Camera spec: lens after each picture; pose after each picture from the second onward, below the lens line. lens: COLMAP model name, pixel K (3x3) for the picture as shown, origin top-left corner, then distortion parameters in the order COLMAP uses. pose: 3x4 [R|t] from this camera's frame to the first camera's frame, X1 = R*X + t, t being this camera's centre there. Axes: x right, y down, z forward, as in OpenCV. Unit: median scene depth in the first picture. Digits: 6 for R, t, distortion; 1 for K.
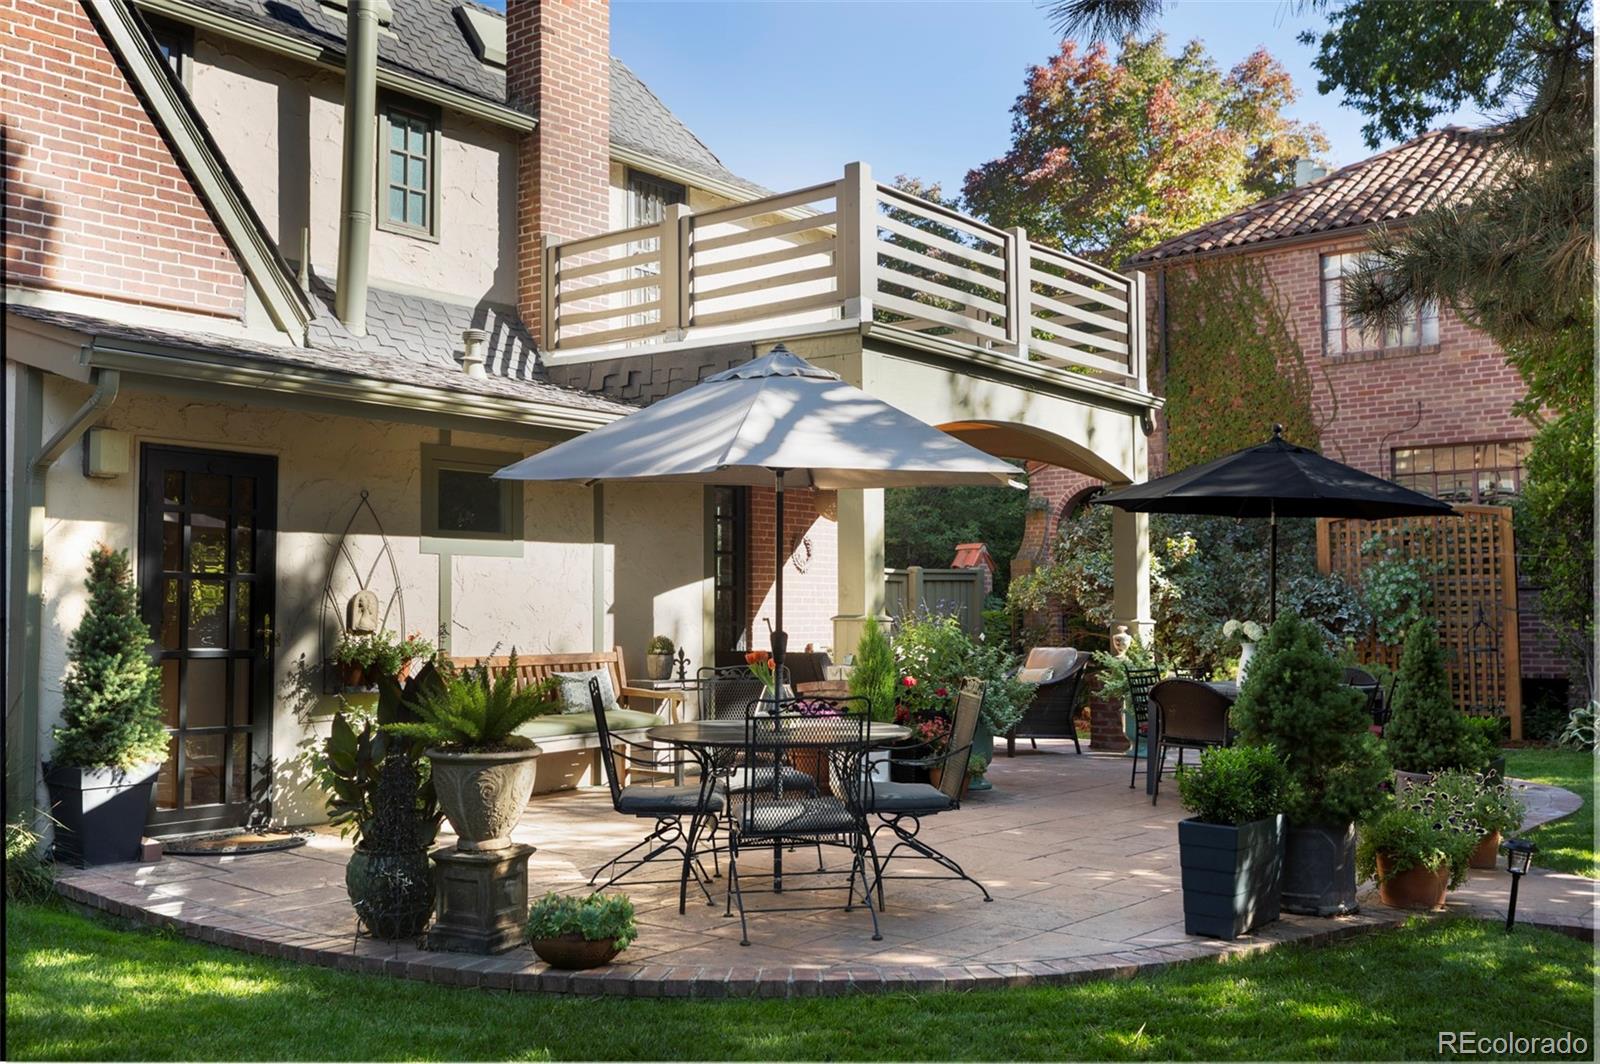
lens RADIAL K [[1536.8, 0, 800.0], [0, 1536.8, 532.0], [0, 0, 1]] dist [0.004181, -0.003064]
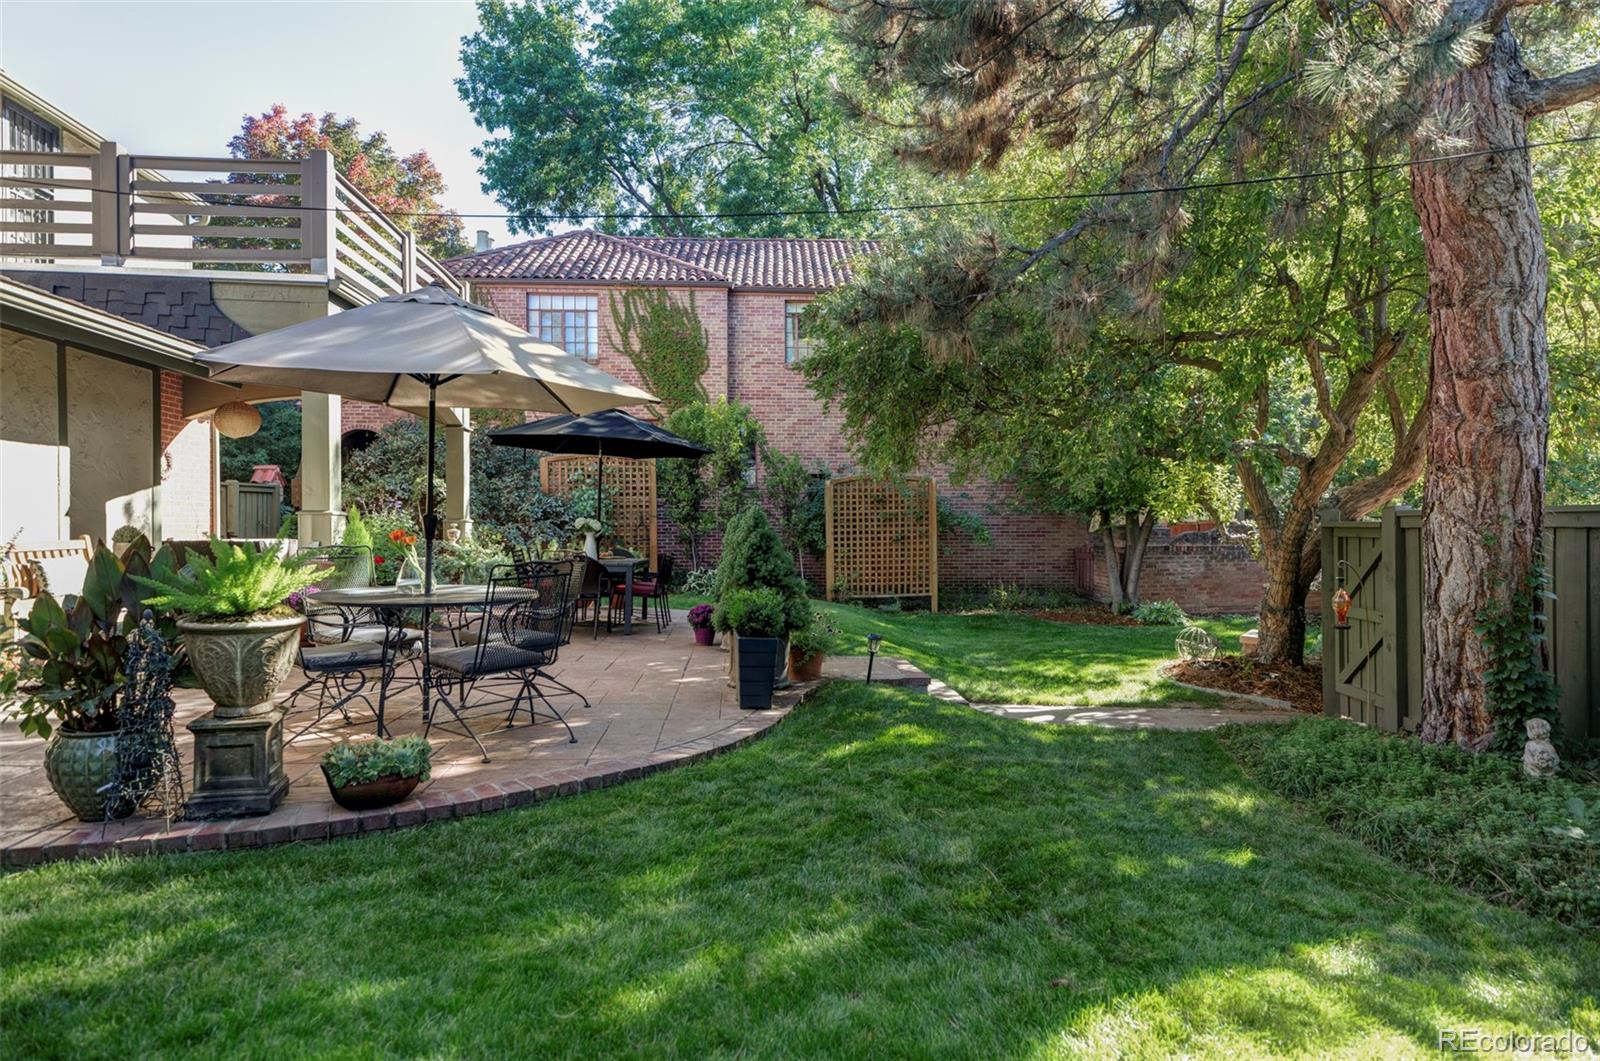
lens RADIAL K [[935.9, 0, 800.0], [0, 935.9, 530.5], [0, 0, 1]] dist [0.003016, 0.001822]
pose [[0.726917, 0.002166, 0.686722, -0.136993], [-0.041137, 0.998337, 0.040396, 0.015199], [-0.685492, -0.057614, 0.725797, 0.107155]]
